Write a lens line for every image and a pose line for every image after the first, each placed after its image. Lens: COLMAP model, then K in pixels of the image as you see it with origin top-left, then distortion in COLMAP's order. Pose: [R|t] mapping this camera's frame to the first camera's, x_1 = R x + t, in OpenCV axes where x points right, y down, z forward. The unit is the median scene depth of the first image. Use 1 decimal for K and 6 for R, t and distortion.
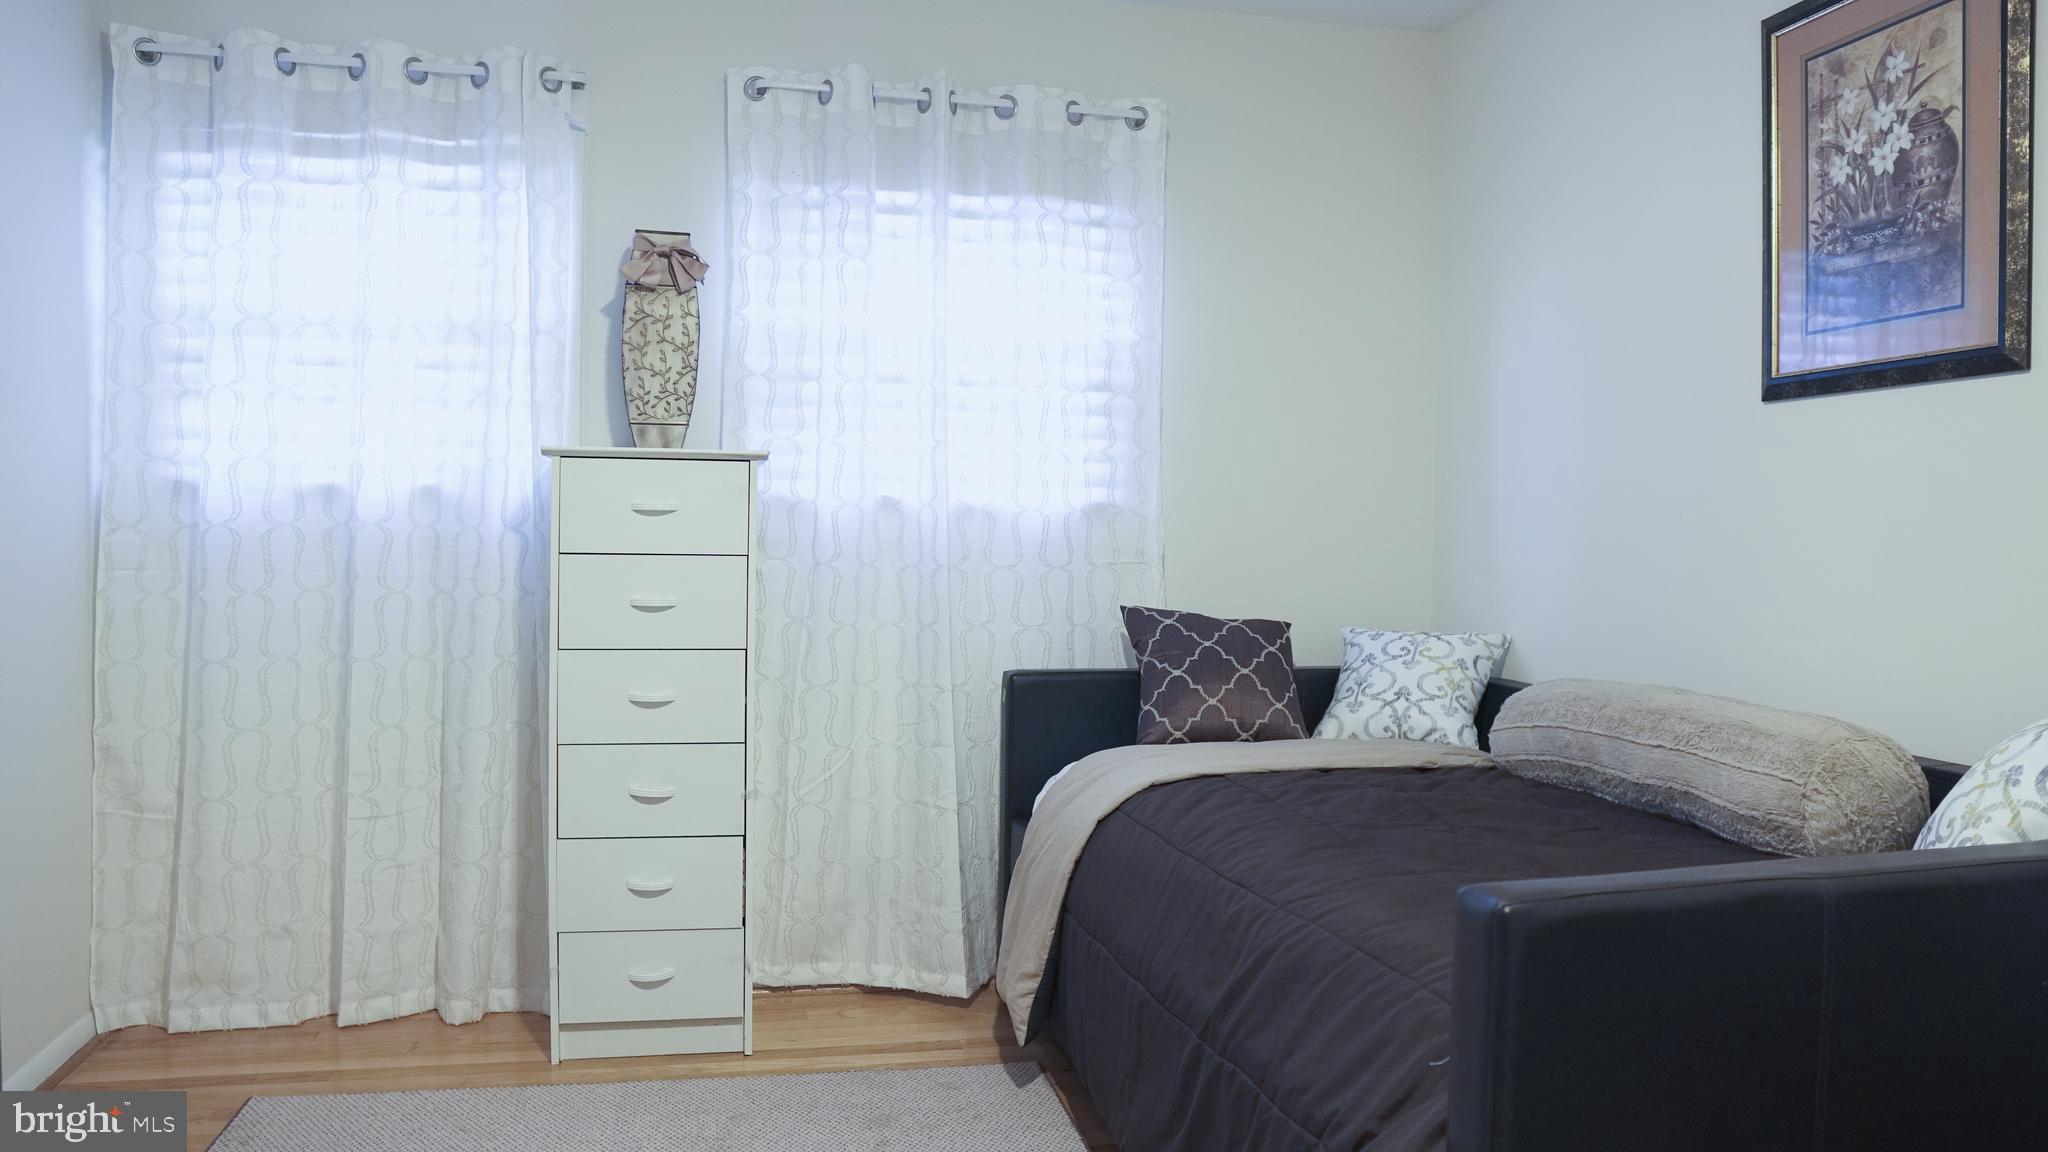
lens RADIAL K [[1431.6, 0, 1024.0], [0, 1431.6, 576.0], [0, 0, 1]] dist [-0.110208, 0.068568]
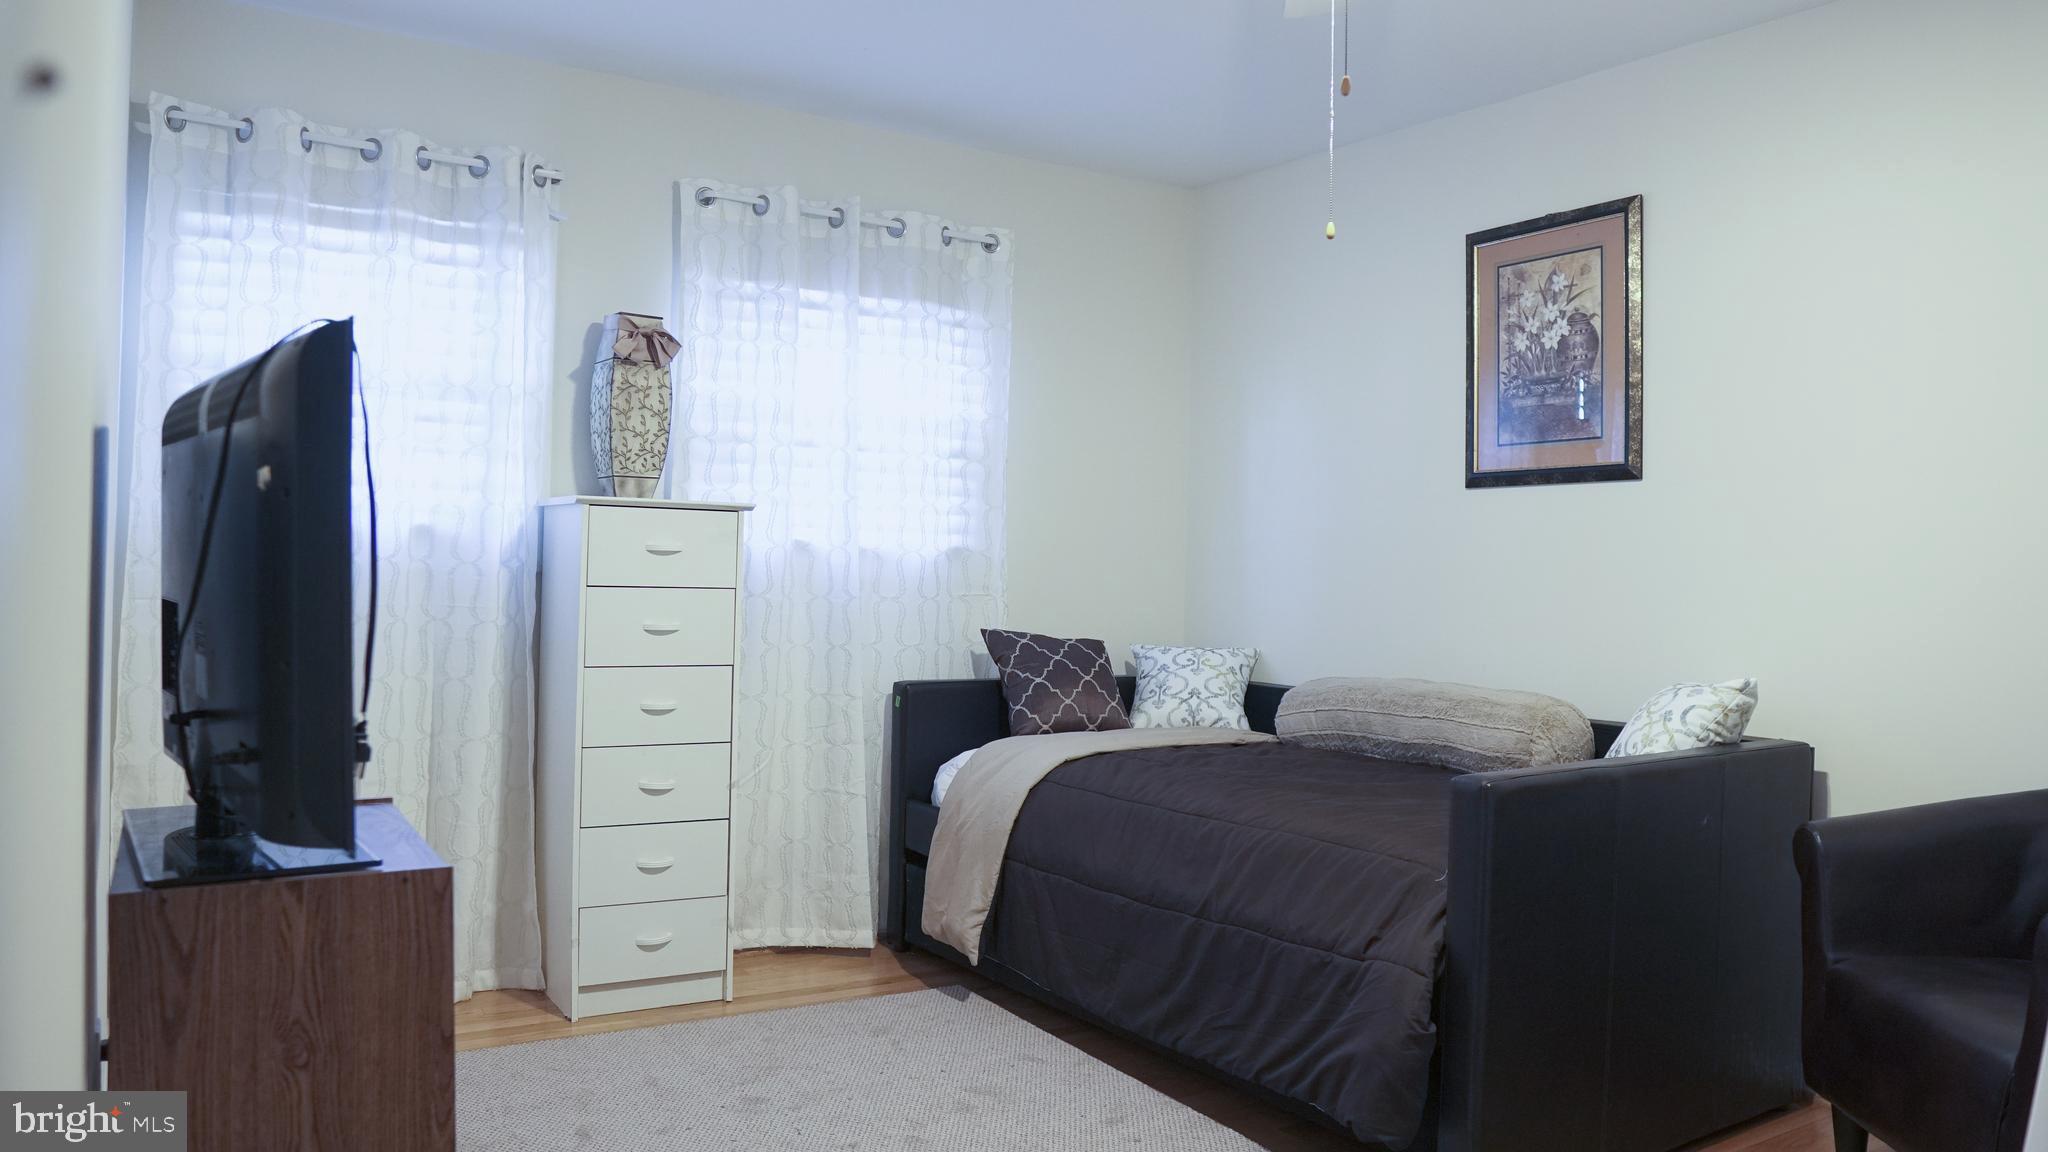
lens RADIAL K [[1431.6, 0, 1024.0], [0, 1431.6, 576.0], [0, 0, 1]] dist [-0.110208, 0.068568]
pose [[0.941479, 0.006223, 0.337015, -0.355196], [0.001083, 0.999769, -0.021489, 0.001381], [-0.337071, 0.020596, 0.941254, -0.224432]]
